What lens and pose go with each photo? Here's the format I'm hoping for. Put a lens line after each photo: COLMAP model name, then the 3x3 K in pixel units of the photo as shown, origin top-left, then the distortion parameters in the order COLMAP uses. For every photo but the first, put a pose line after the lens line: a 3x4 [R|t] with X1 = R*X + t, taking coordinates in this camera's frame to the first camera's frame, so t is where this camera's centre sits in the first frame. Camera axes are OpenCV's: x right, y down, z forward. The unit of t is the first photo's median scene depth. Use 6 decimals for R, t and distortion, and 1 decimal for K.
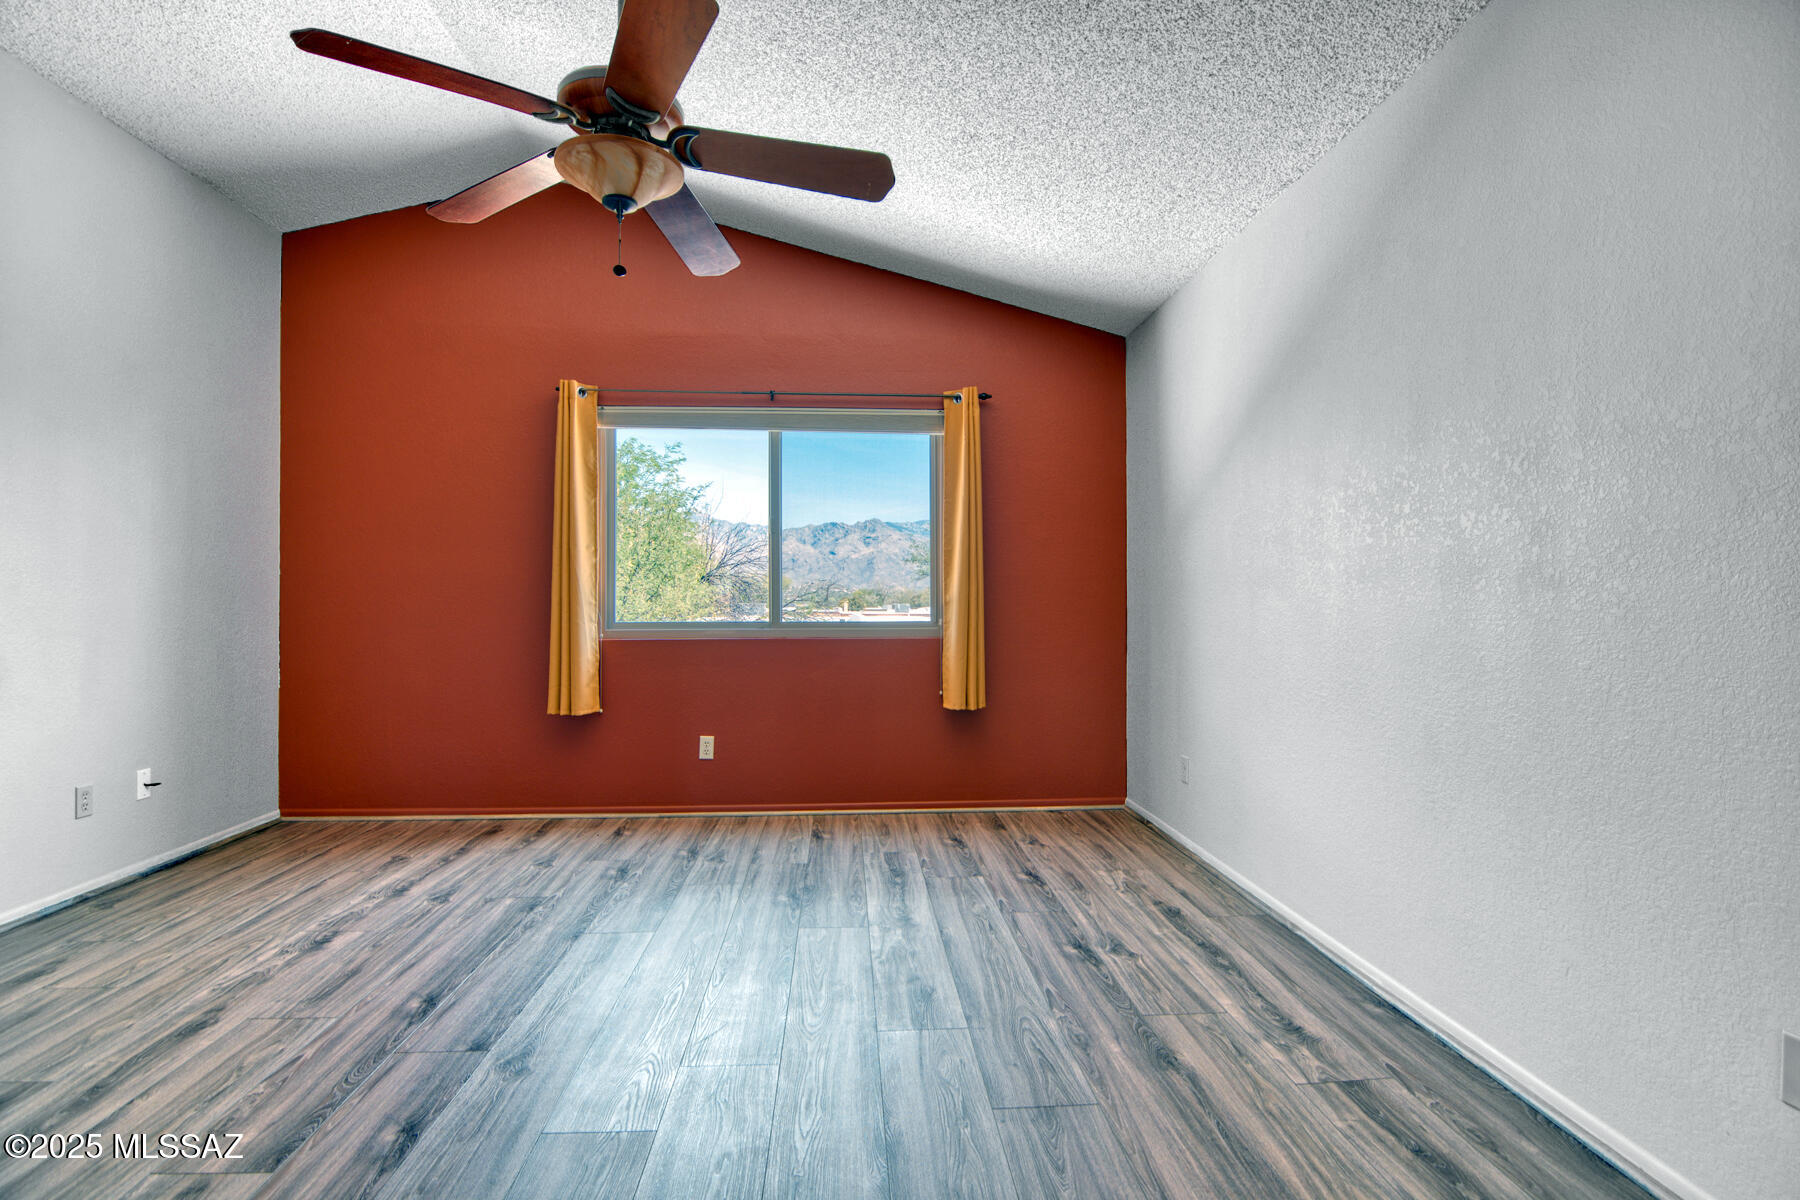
lens RADIAL K [[865.4, 0, 903.7], [0, 865.4, 601.7], [0, 0, 1]] dist [-0.005528, -0.010435]
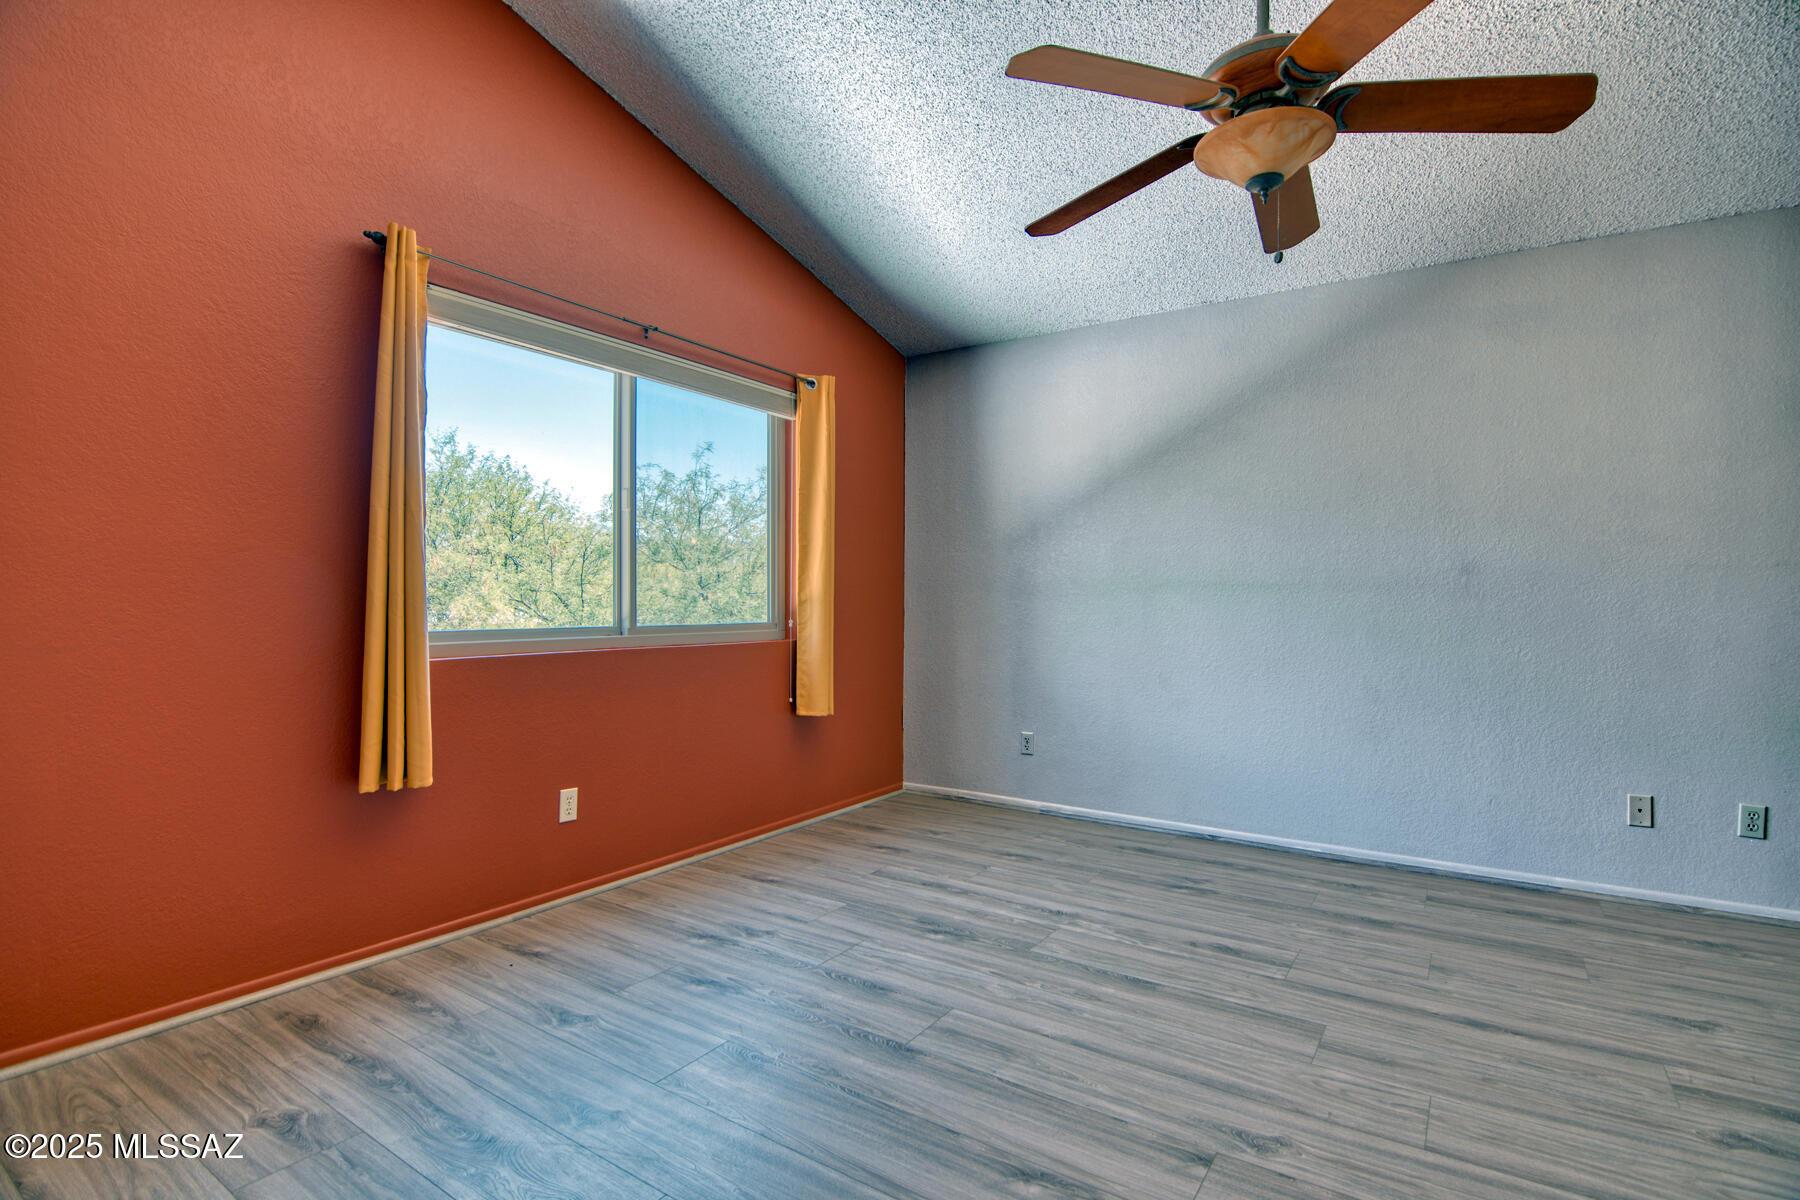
lens RADIAL K [[865.4, 0, 904.6], [0, 865.4, 601.8], [0, 0, 1]] dist [-0.005528, -0.010435]
pose [[0.611578, 0.003563, 0.791176, -0.820451], [-0.008680, 0.999960, 0.002207, -0.002733], [-0.791136, -0.008217, 0.611585, 0.460667]]
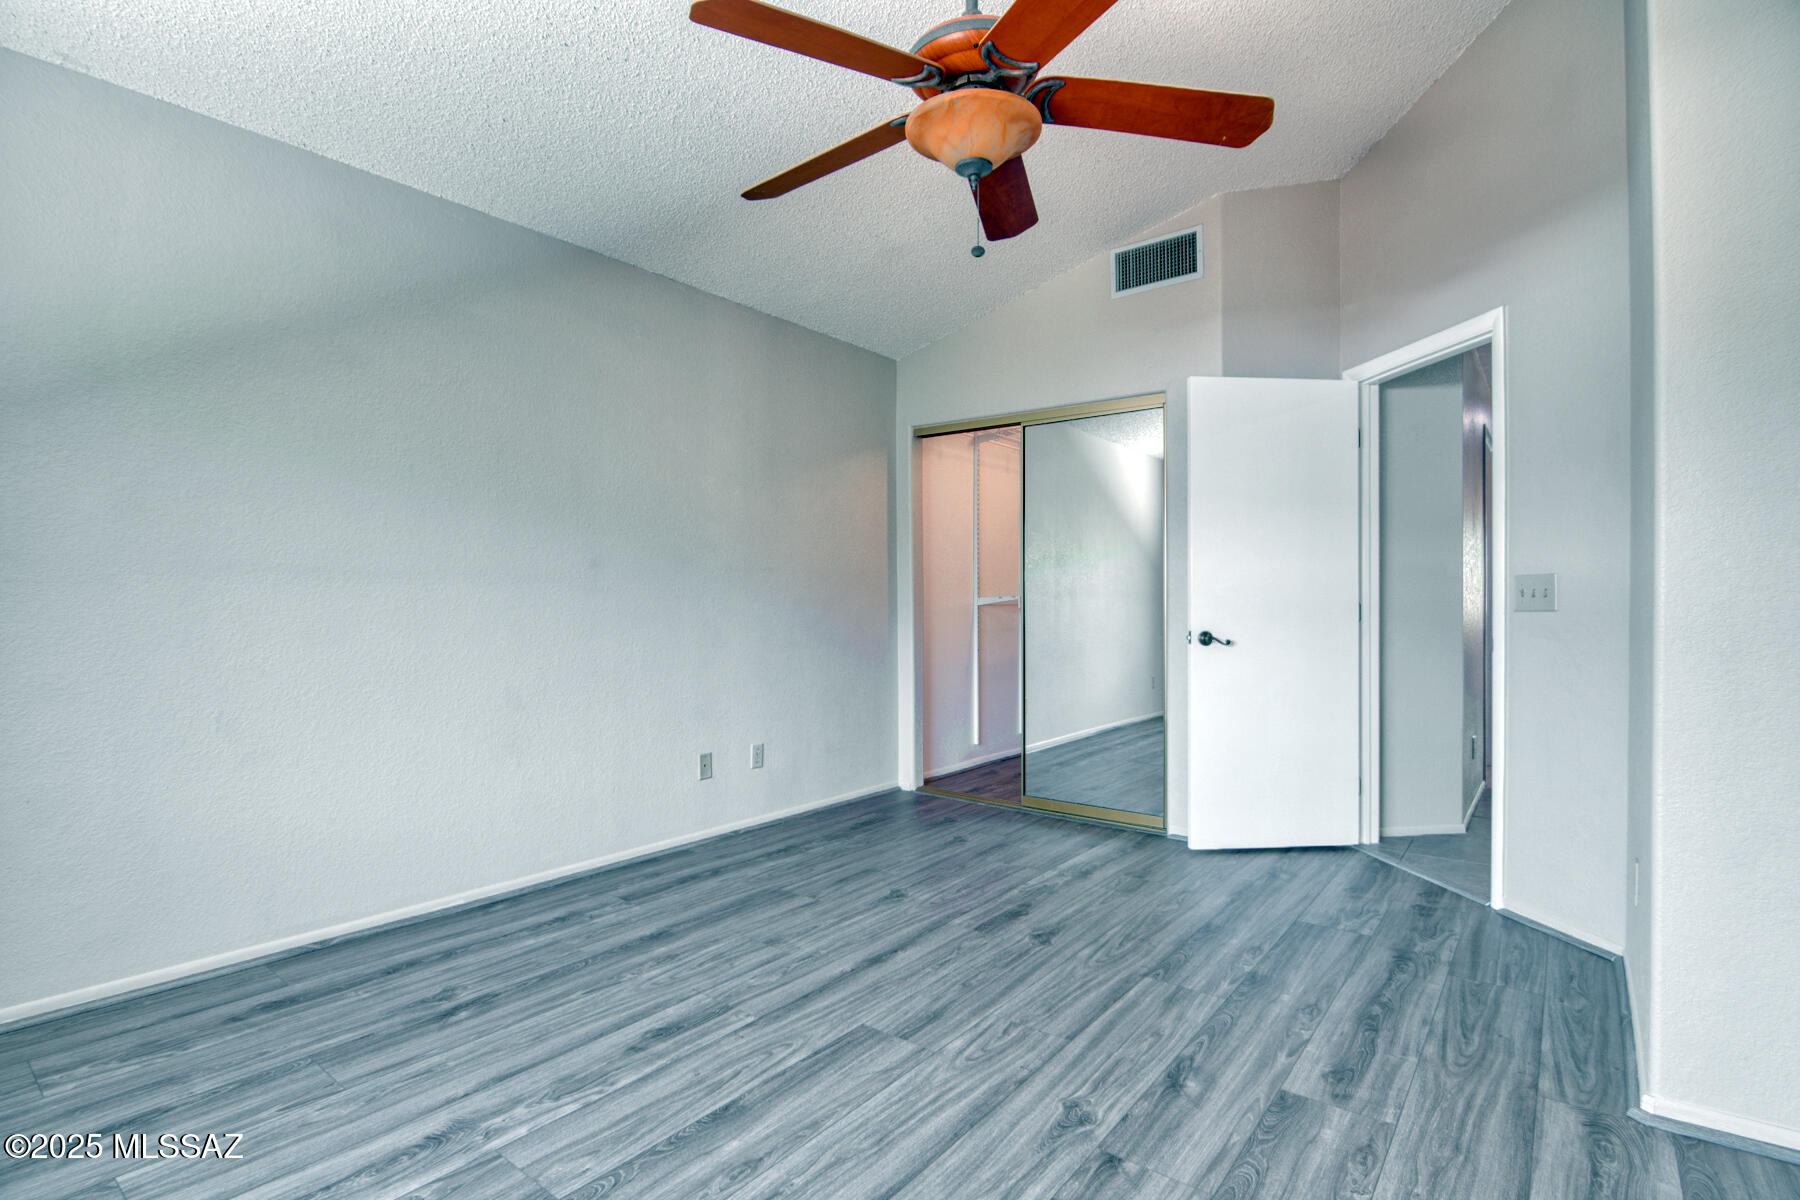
lens RADIAL K [[865.4, 0, 903.2], [0, 865.4, 602.6], [0, 0, 1]] dist [-0.005528, -0.010435]
pose [[-0.744505, -0.003720, 0.667606, -0.555619], [-0.003601, 0.999992, 0.001557, -0.001250], [-0.667607, -0.001245, -0.744513, 1.085742]]
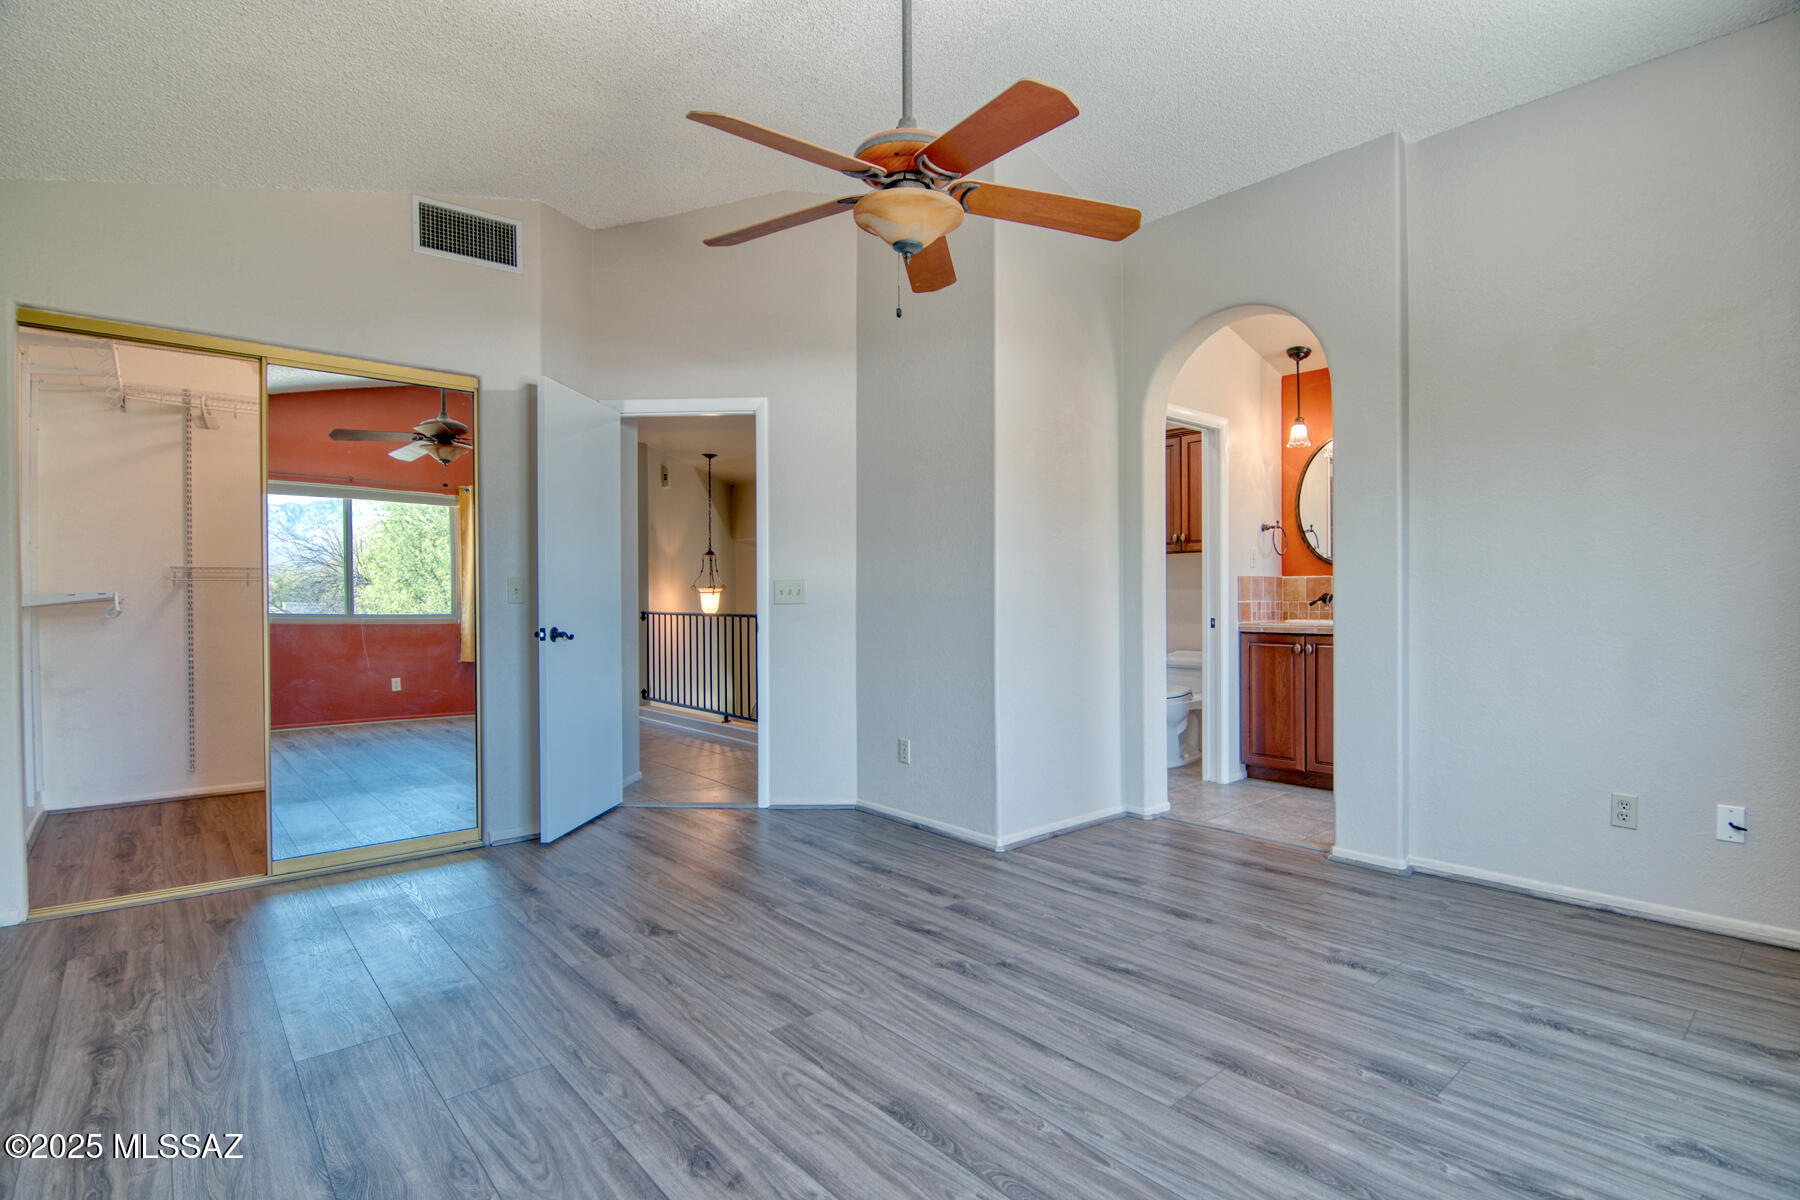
lens RADIAL K [[865.4, 0, 902.7], [0, 865.4, 599.0], [0, 0, 1]] dist [-0.005528, -0.010435]
pose [[-0.798345, 0.002365, -0.602195, 0.224596], [0.002147, 0.999997, 0.001081, -0.001985], [0.602196, -0.000430, -0.798348, 1.190864]]
